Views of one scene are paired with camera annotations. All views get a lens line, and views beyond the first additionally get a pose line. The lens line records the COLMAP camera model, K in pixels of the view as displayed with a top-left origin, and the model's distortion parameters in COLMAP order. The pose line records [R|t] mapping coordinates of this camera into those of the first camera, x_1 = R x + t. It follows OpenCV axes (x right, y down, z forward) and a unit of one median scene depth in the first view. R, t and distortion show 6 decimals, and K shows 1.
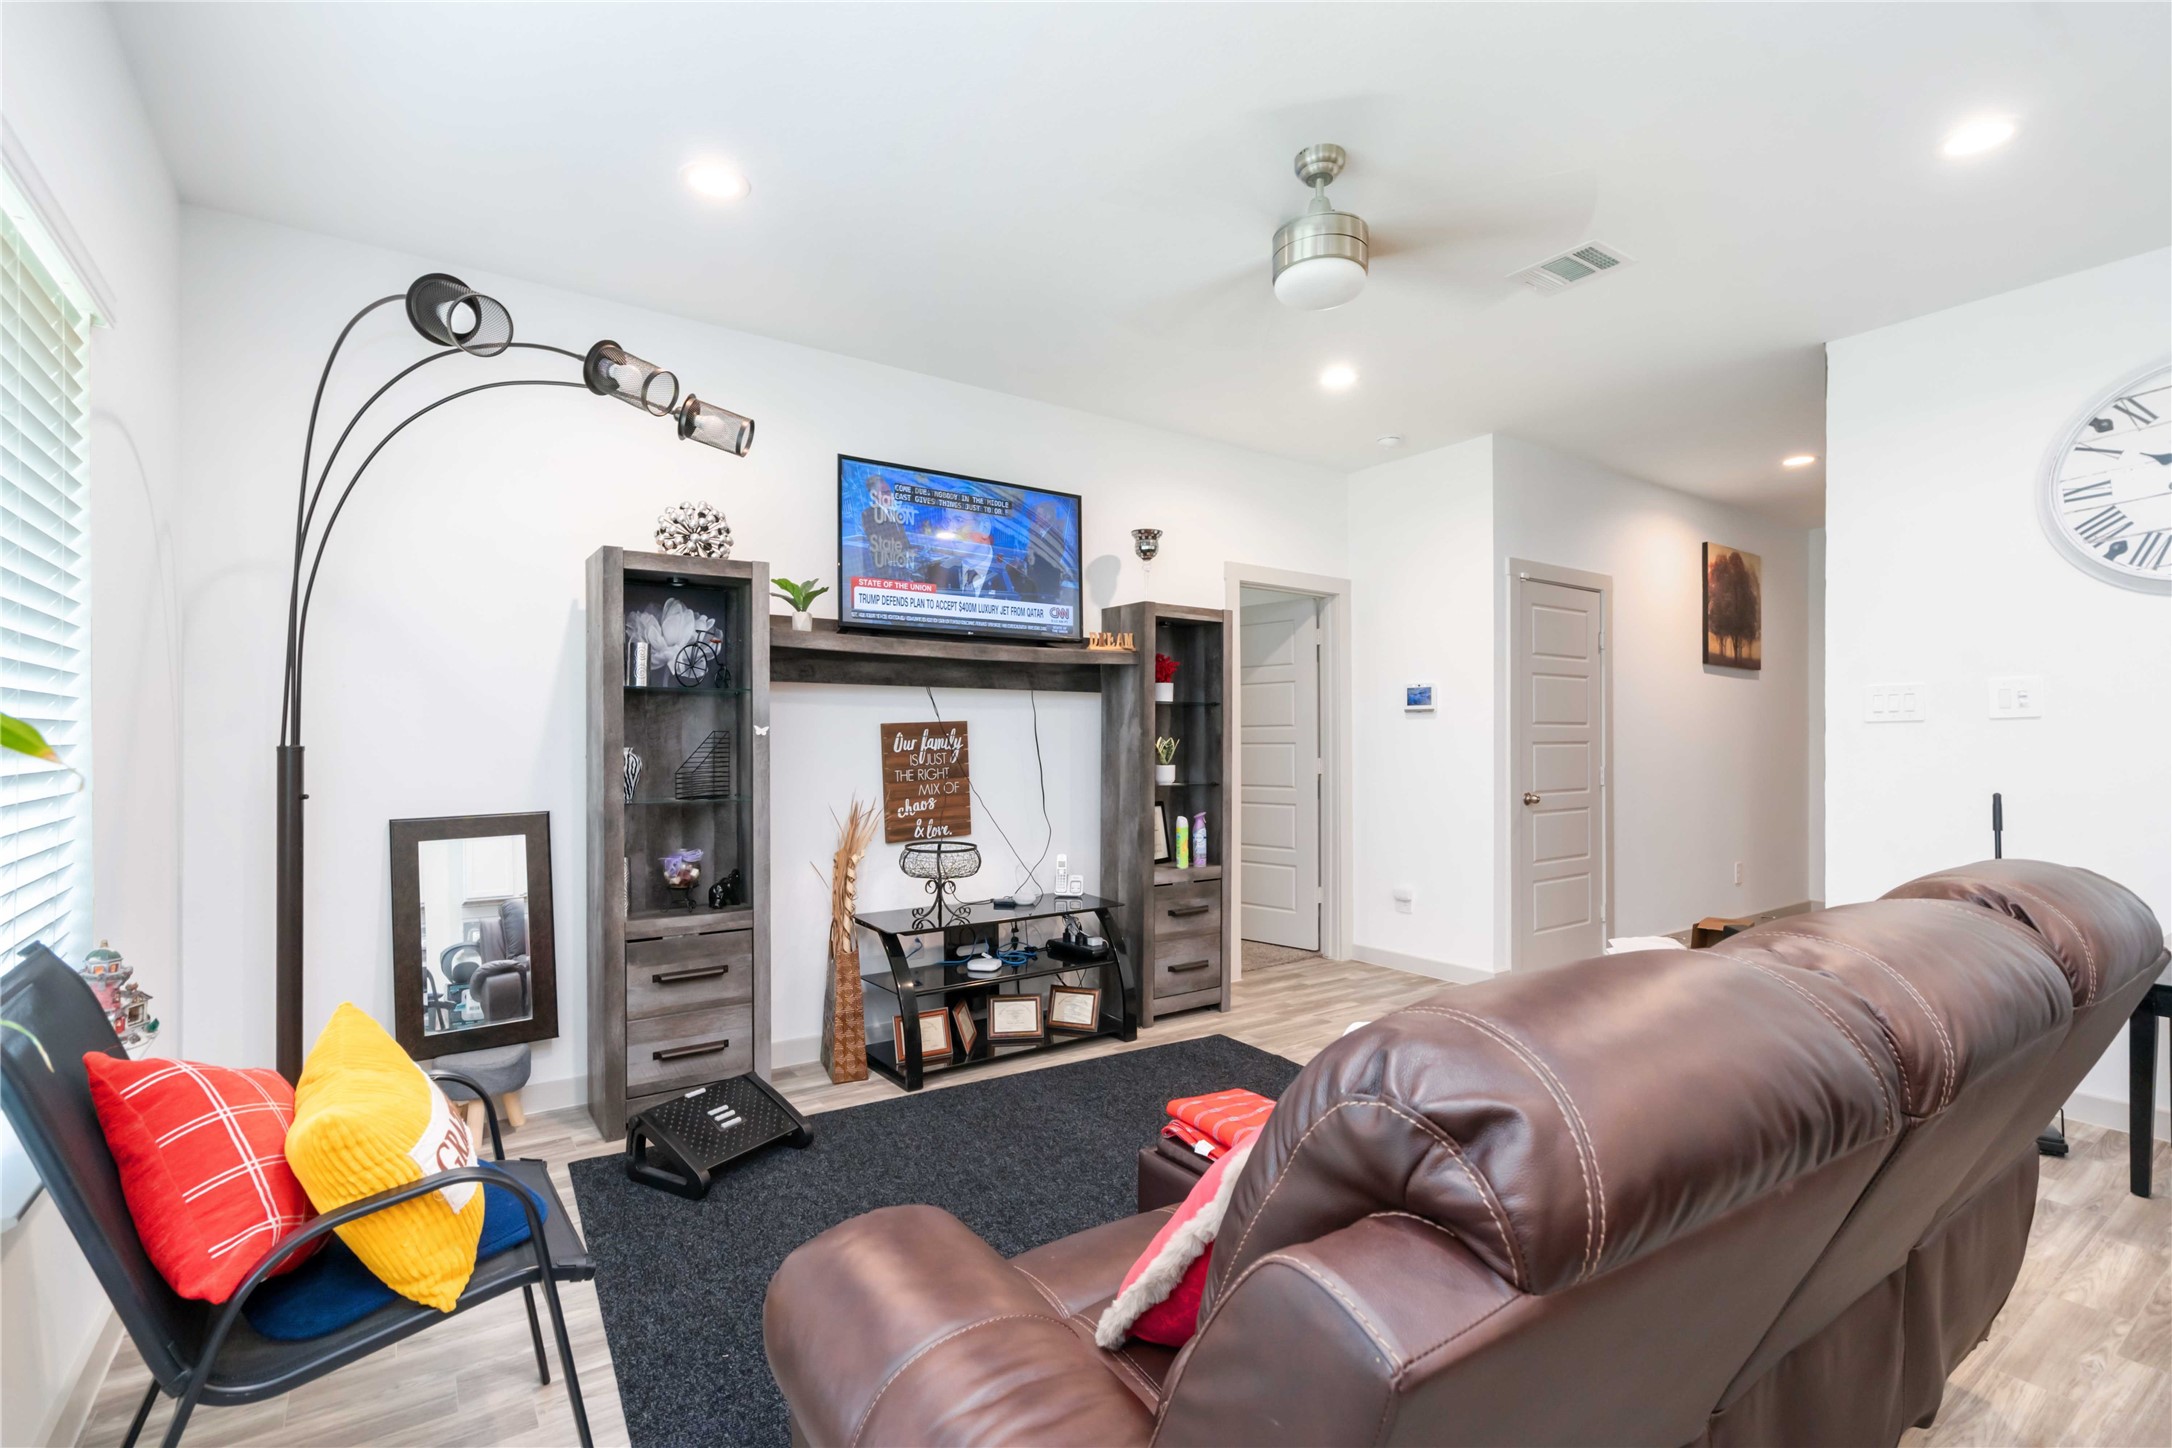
lens RADIAL K [[993.5, 0, 1075.1], [0, 993.5, 747.7], [0, 0, 1]] dist [-0.046610, -0.000004]
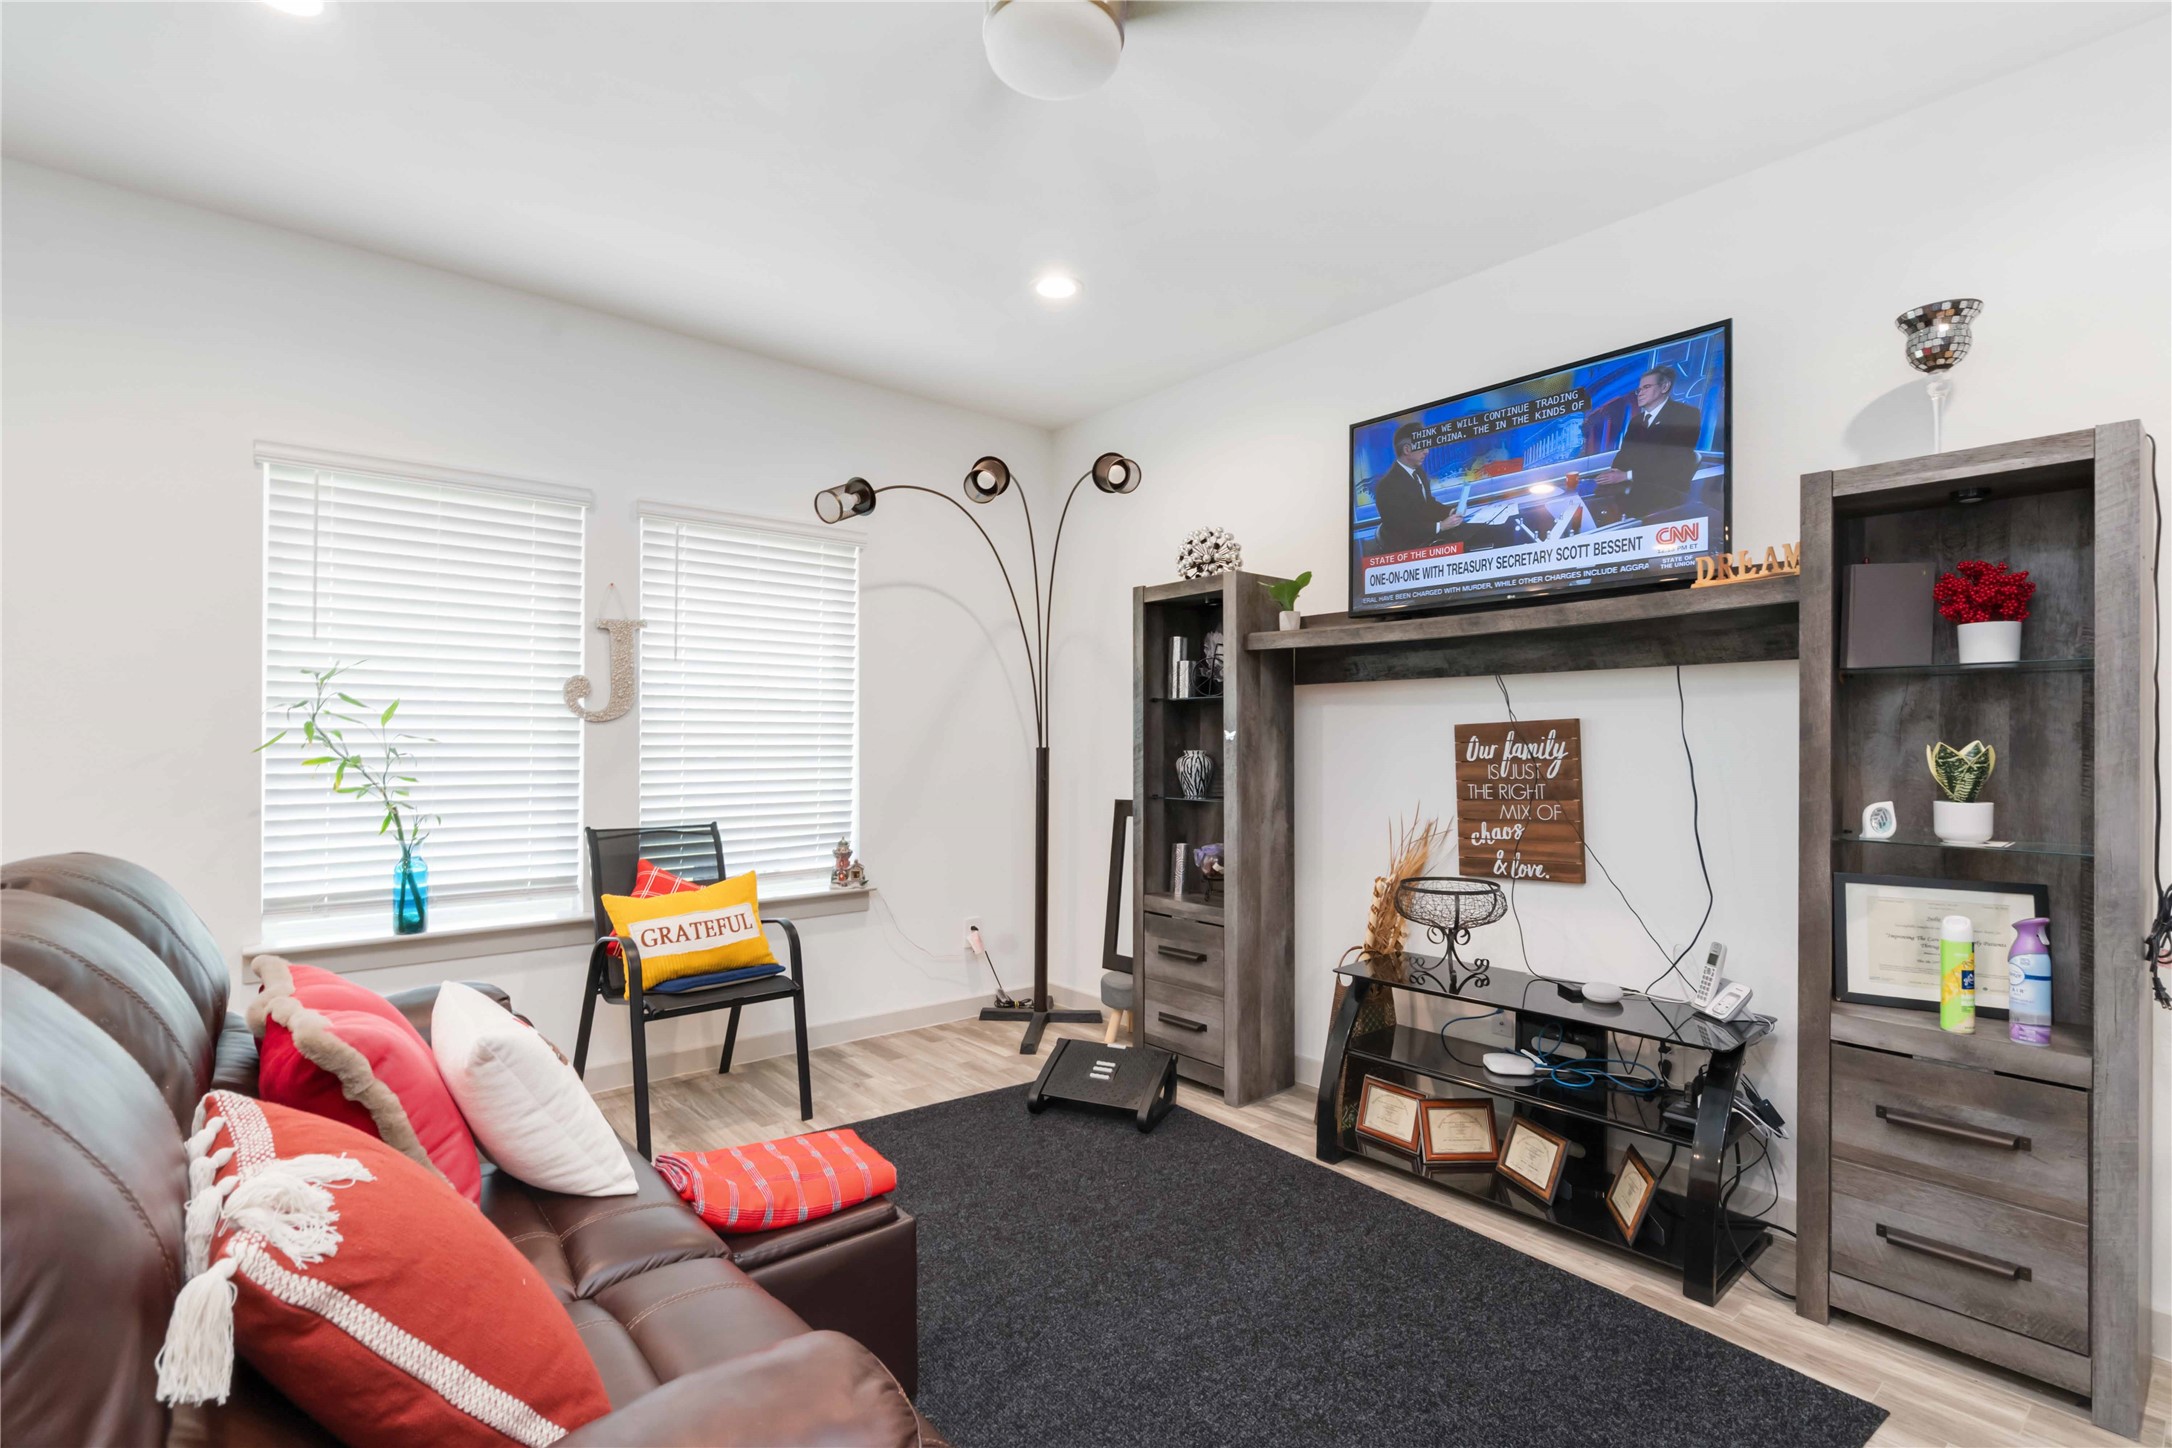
lens RADIAL K [[993.5, 0, 1069.9], [0, 993.5, 742.9], [0, 0, 1]] dist [0.000008, -0.000074]
pose [[0.088123, -0.001429, -0.996109, 0.570970], [-0.011474, 0.999931, -0.002450, -0.004268], [0.996043, 0.011646, 0.088101, 0.606645]]
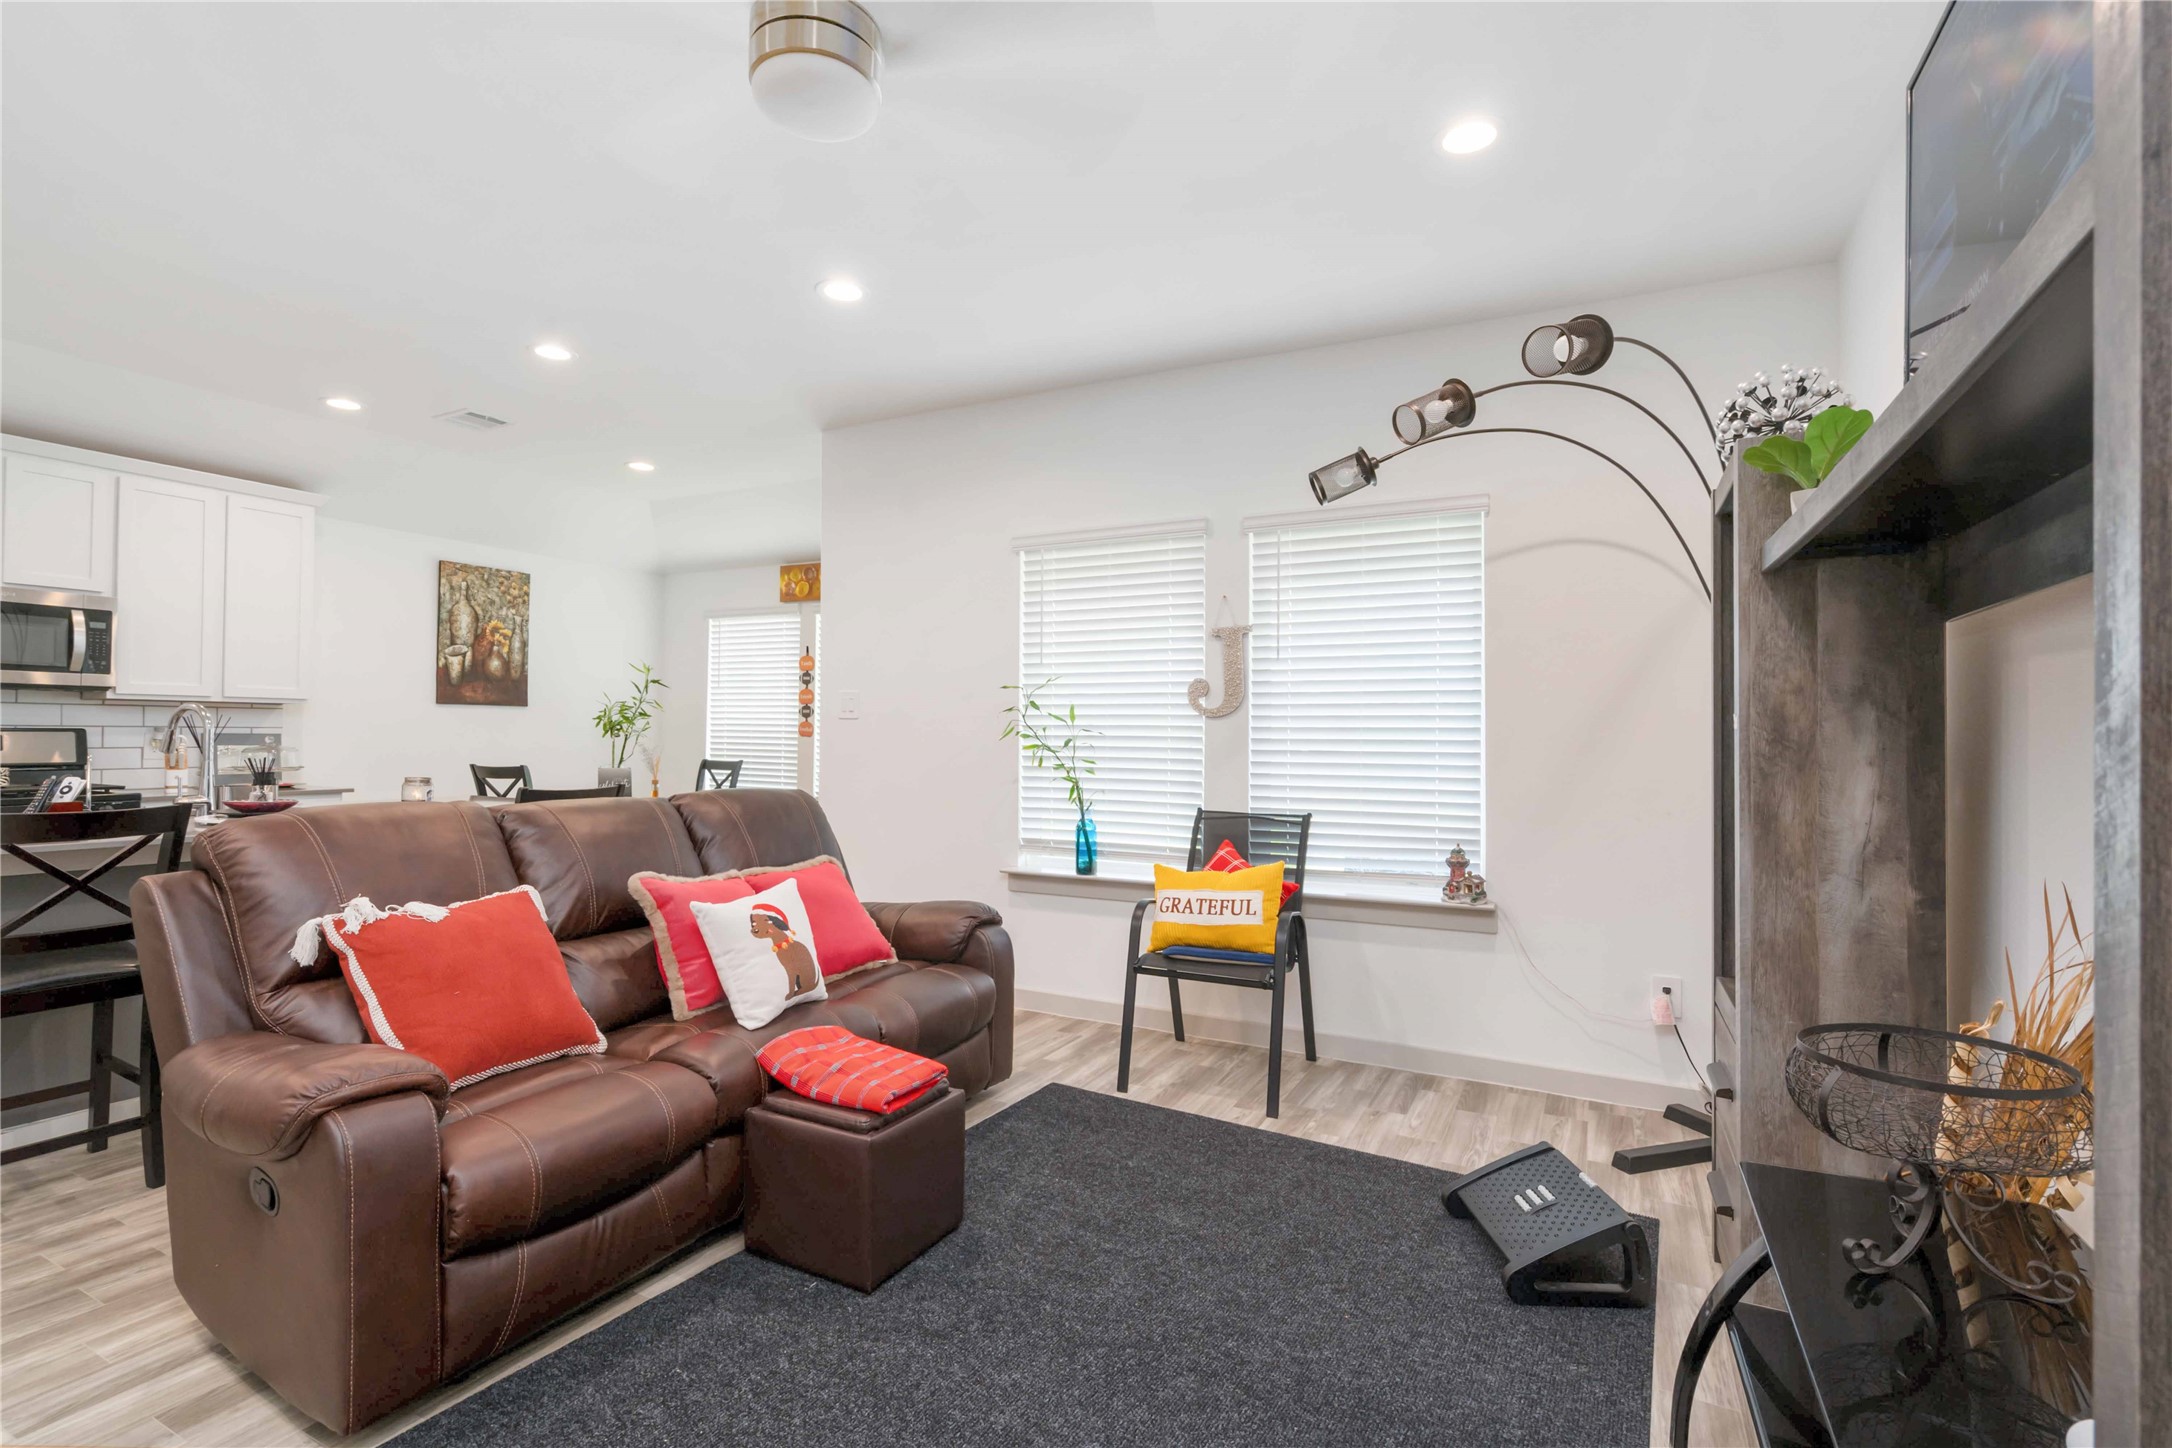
lens RADIAL K [[998.5, 0, 1086.0], [0, 998.5, 724.0], [0, 0, 1]] dist [-0.021663, 0.000137]
pose [[-0.880512, -0.017857, -0.473687, 0.260522], [-0.015952, 0.999840, -0.008039, -0.003712], [0.473755, 0.000478, -0.880657, 1.098343]]
